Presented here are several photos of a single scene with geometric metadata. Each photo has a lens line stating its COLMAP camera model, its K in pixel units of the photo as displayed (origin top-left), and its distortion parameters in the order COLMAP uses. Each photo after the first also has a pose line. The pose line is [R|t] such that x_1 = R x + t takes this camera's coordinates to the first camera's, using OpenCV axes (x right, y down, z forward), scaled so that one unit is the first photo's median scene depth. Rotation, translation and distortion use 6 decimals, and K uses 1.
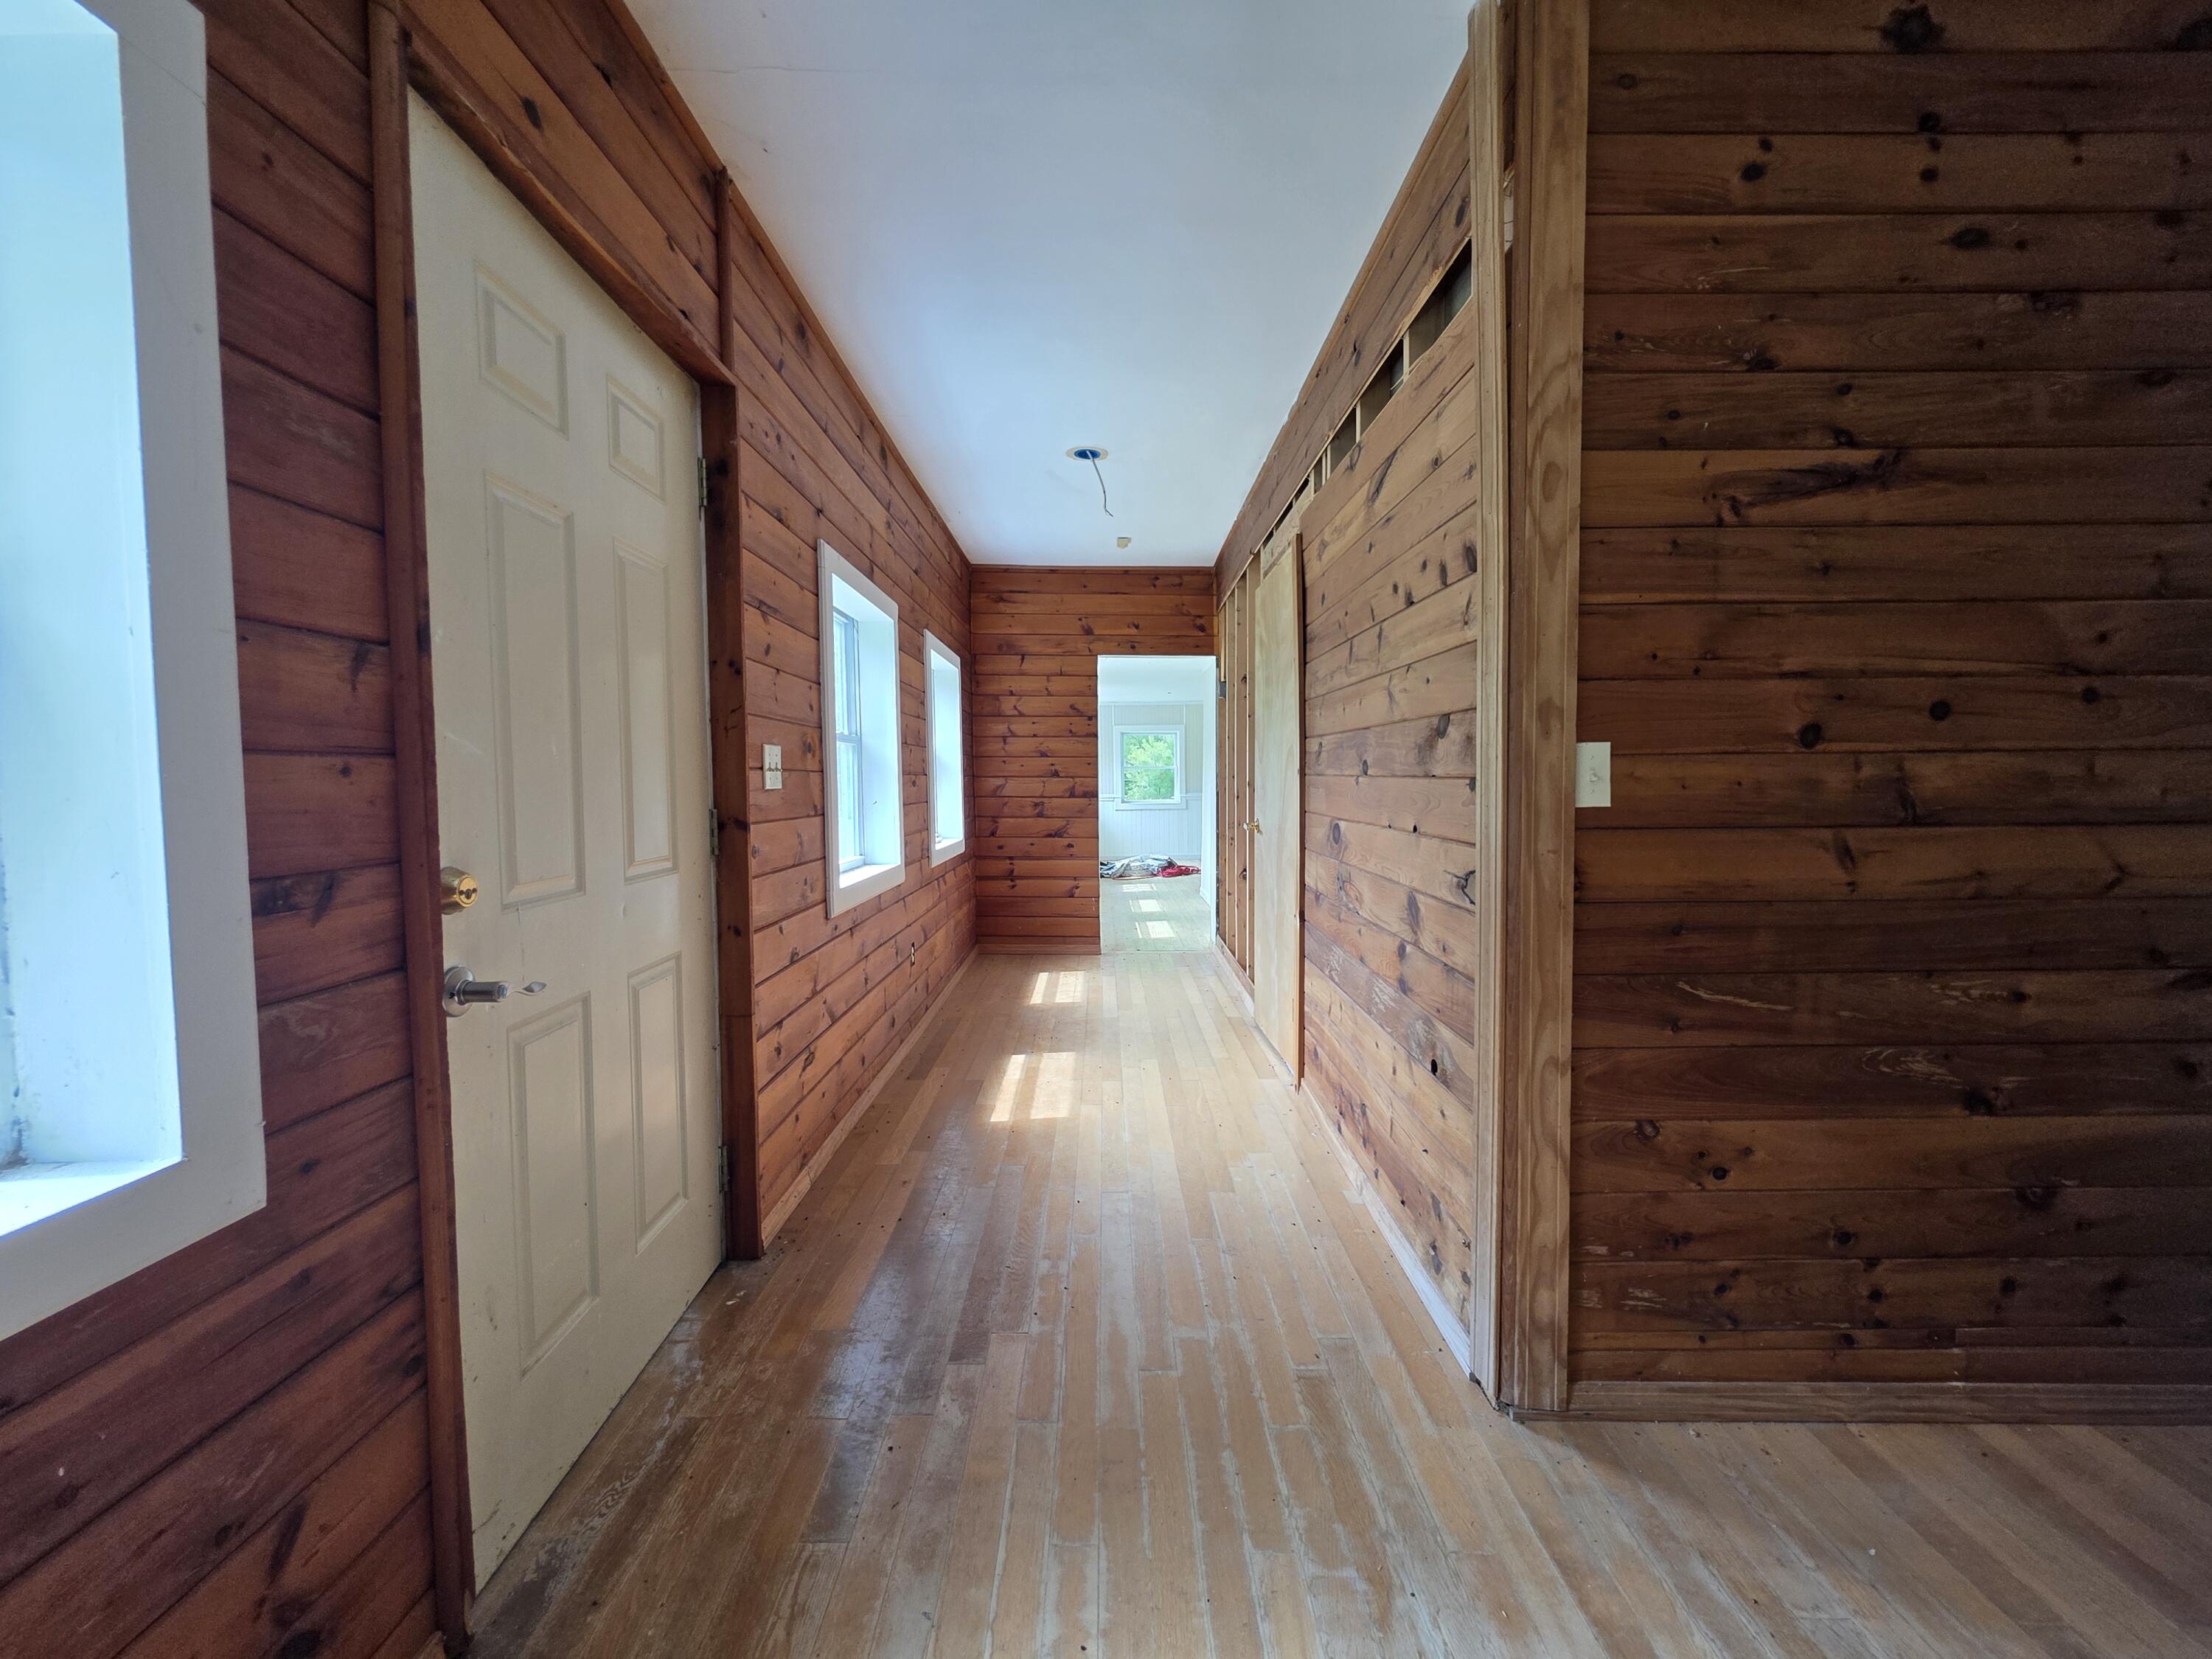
lens RADIAL K [[898.1, 0, 1114.6], [0, 898.1, 822.2], [0, 0, 1]] dist [0.000476, 0.000275]
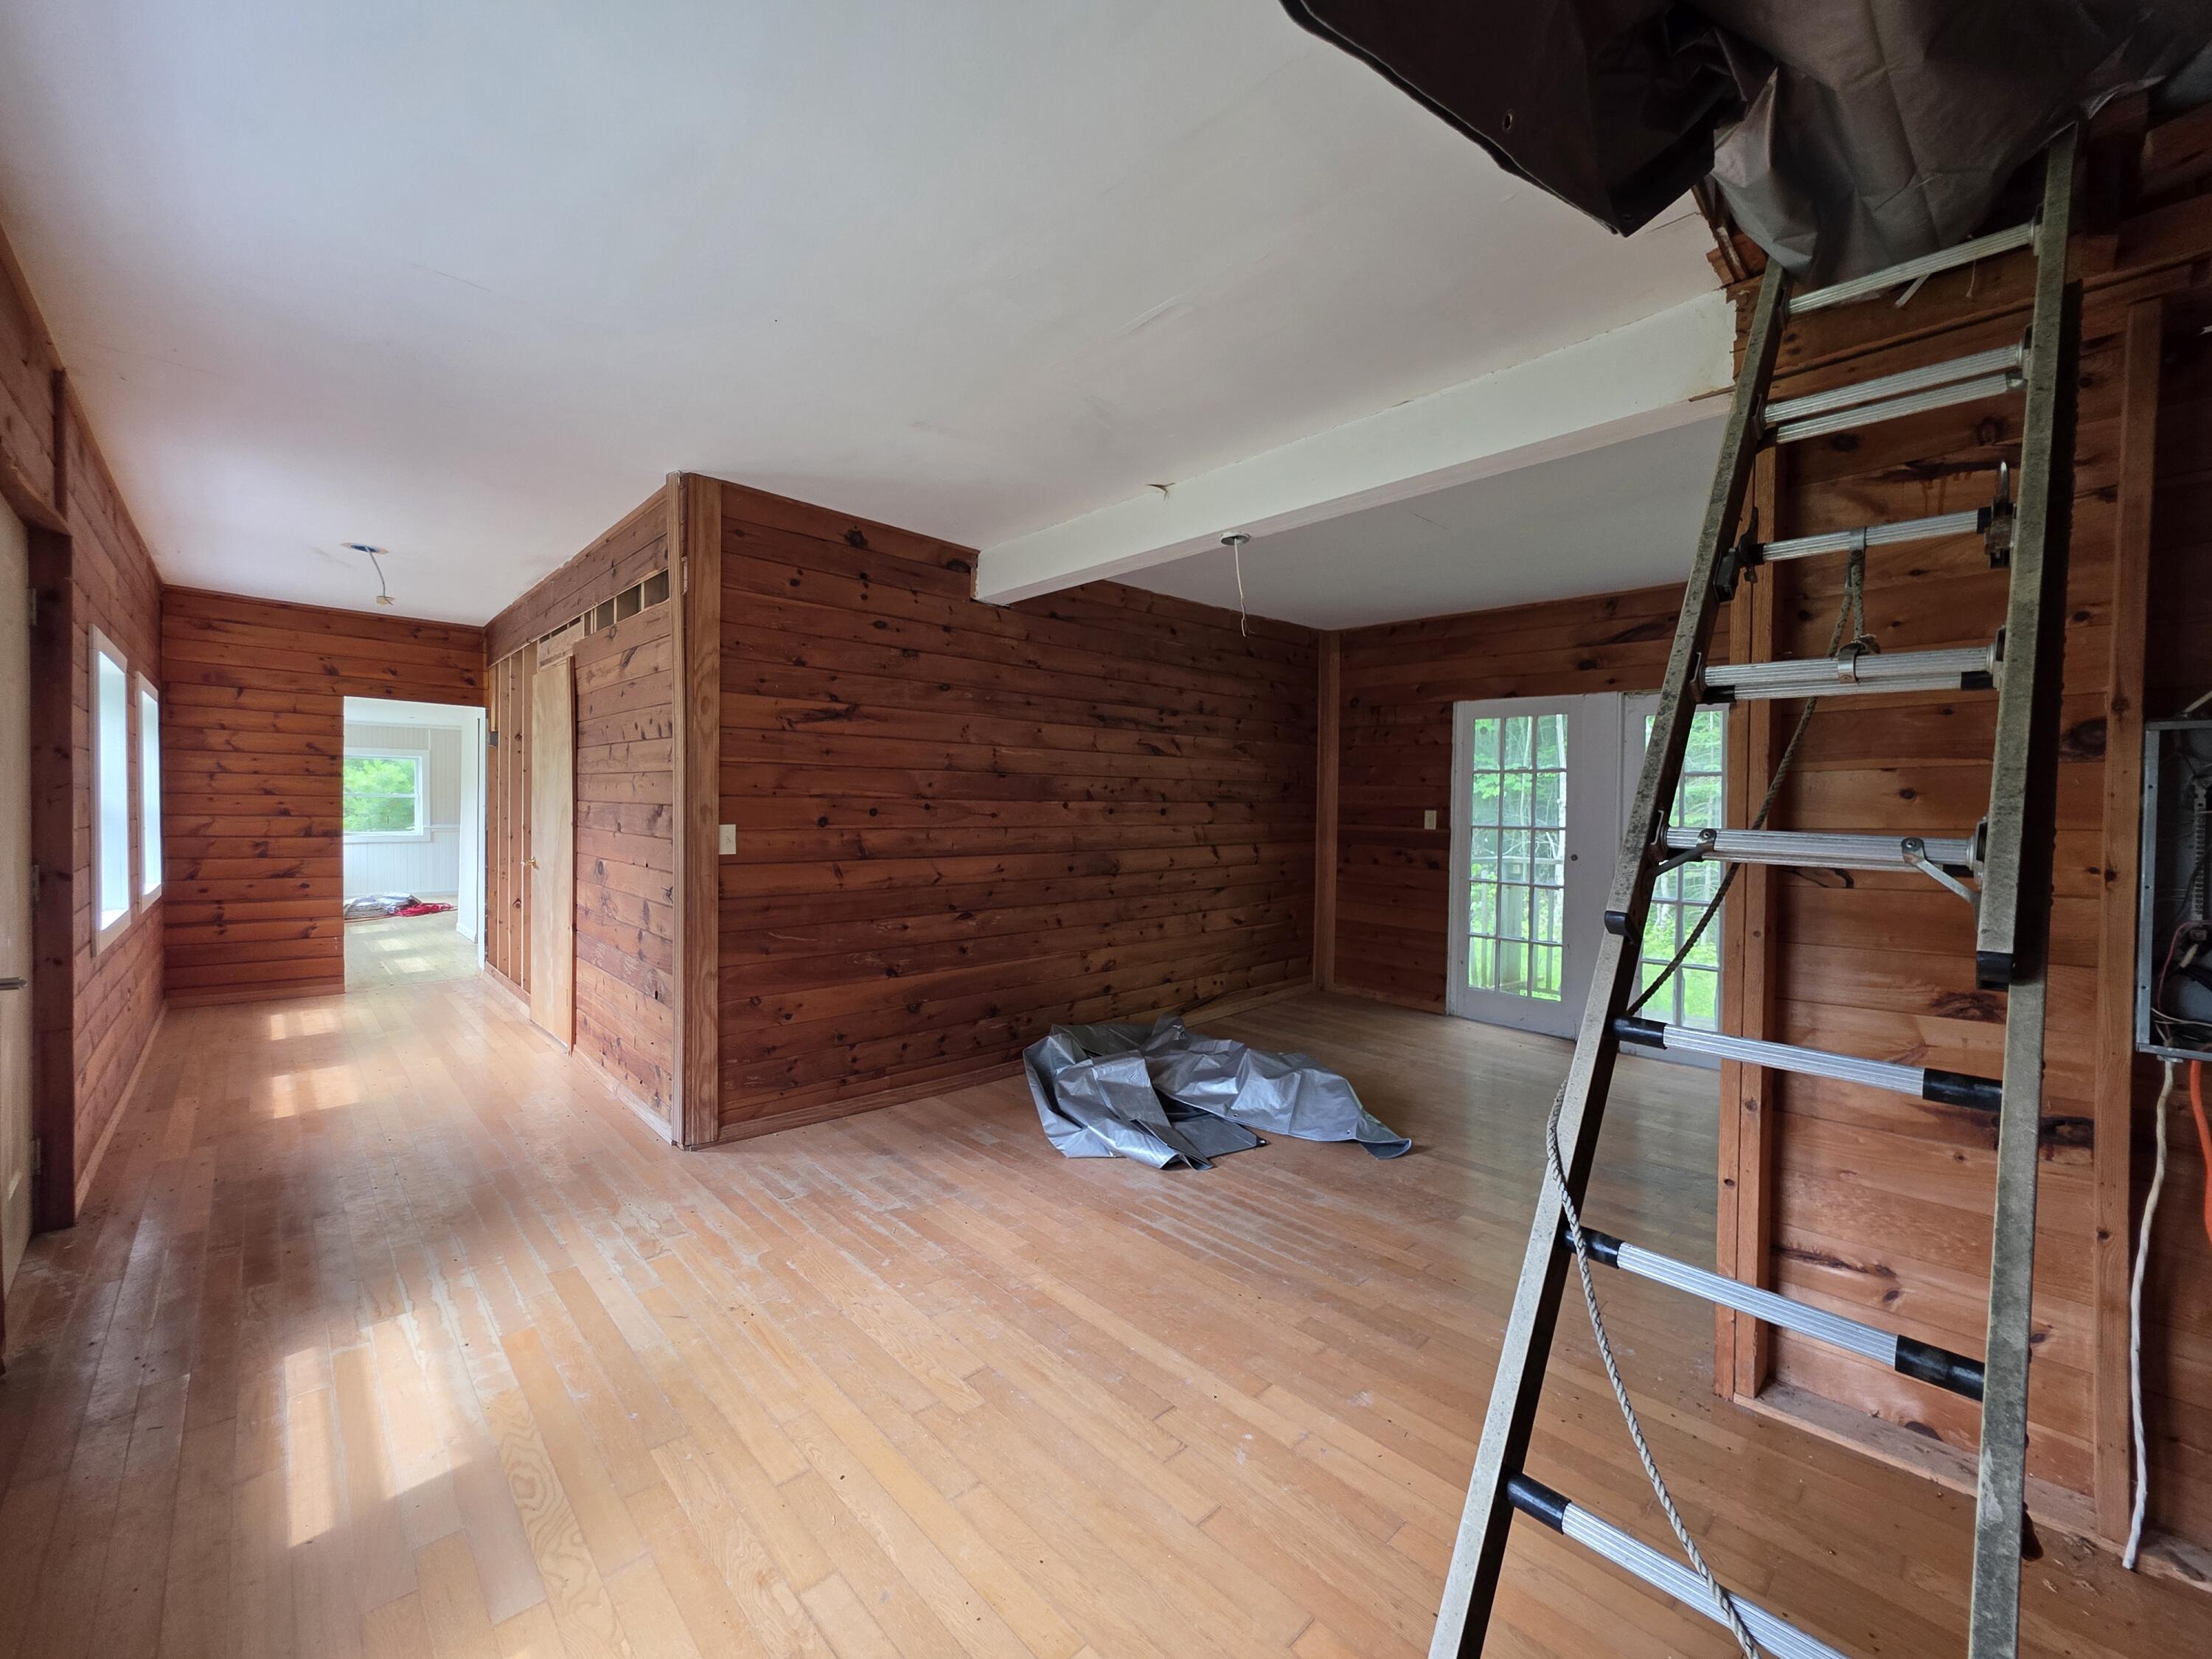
lens RADIAL K [[885.6, 0, 1113.9], [0, 885.6, 820.6], [0, 0, 1]] dist [0.000442, -0.000200]
pose [[0.730648, 0.006966, 0.682719, -0.241719], [0.014097, 0.999581, -0.025286, -0.030084], [-0.682609, 0.028099, 0.730243, -1.175538]]
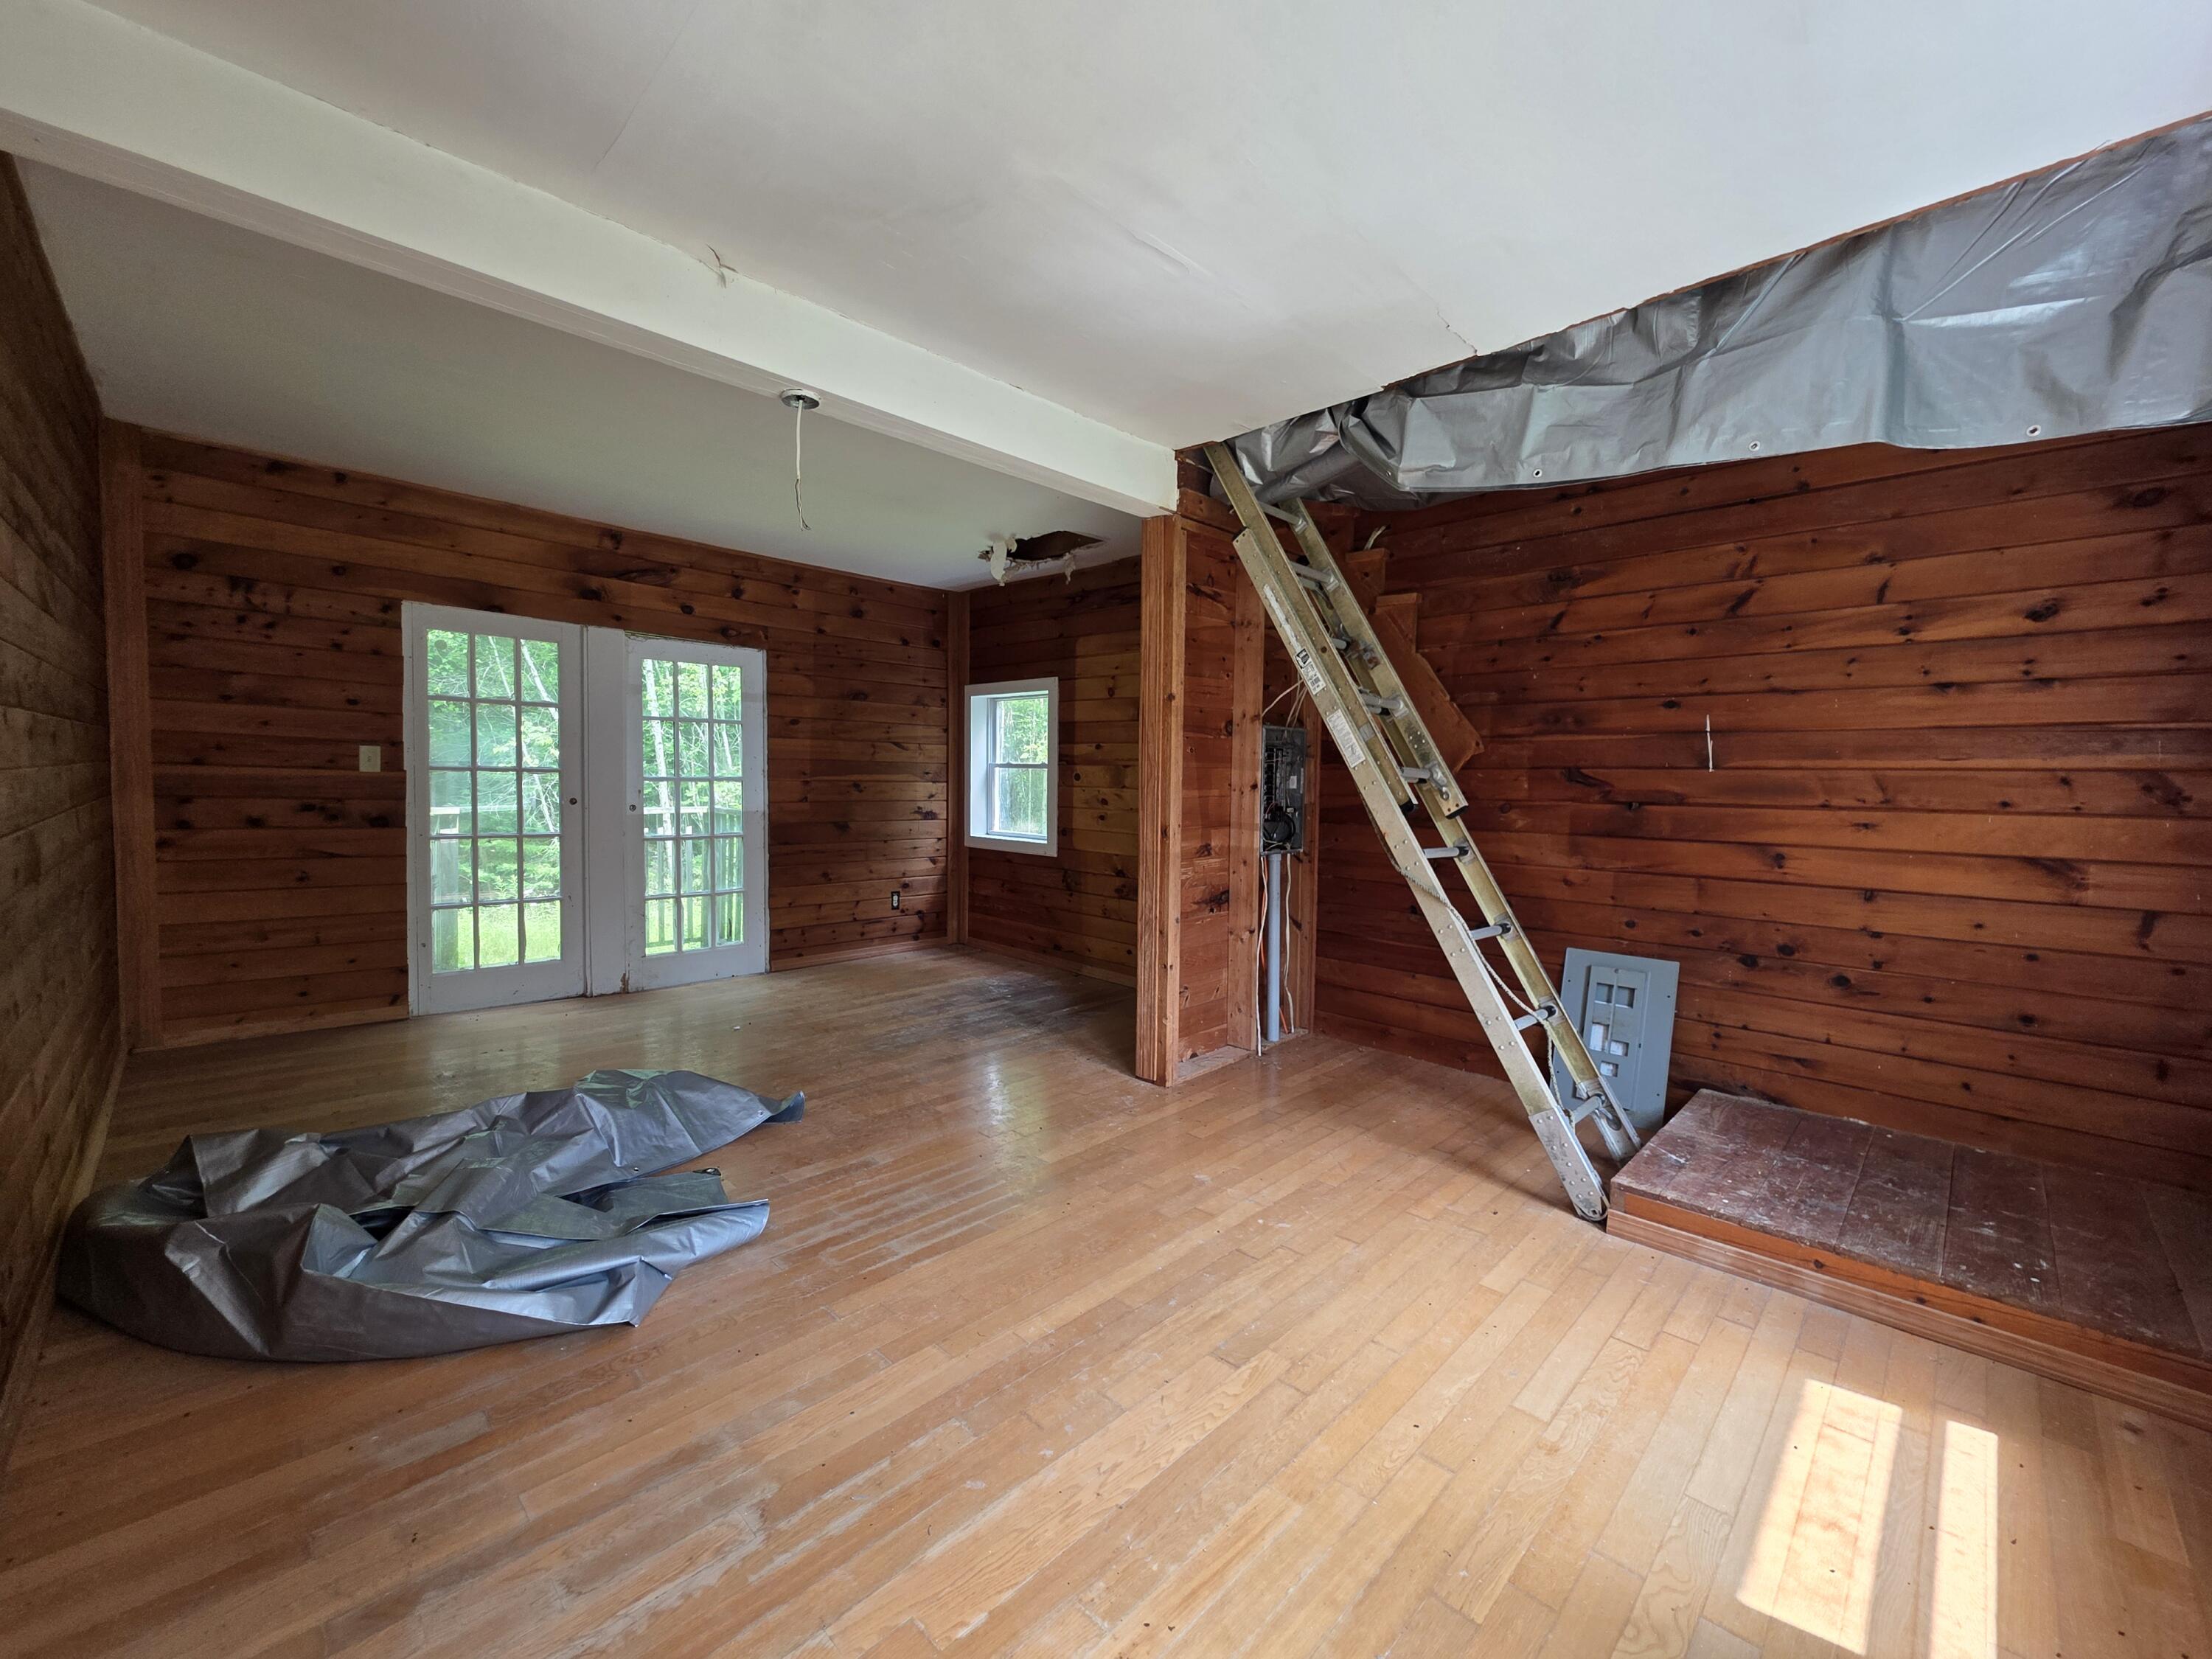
lens RADIAL K [[885.6, 0, 1113.9], [0, 885.6, 820.6], [0, 0, 1]] dist [0.000442, -0.000200]
pose [[-0.701783, -0.039044, 0.711320, -0.215745], [0.020628, 0.996964, 0.075075, -0.074283], [-0.712092, 0.067360, -0.698848, 0.771745]]
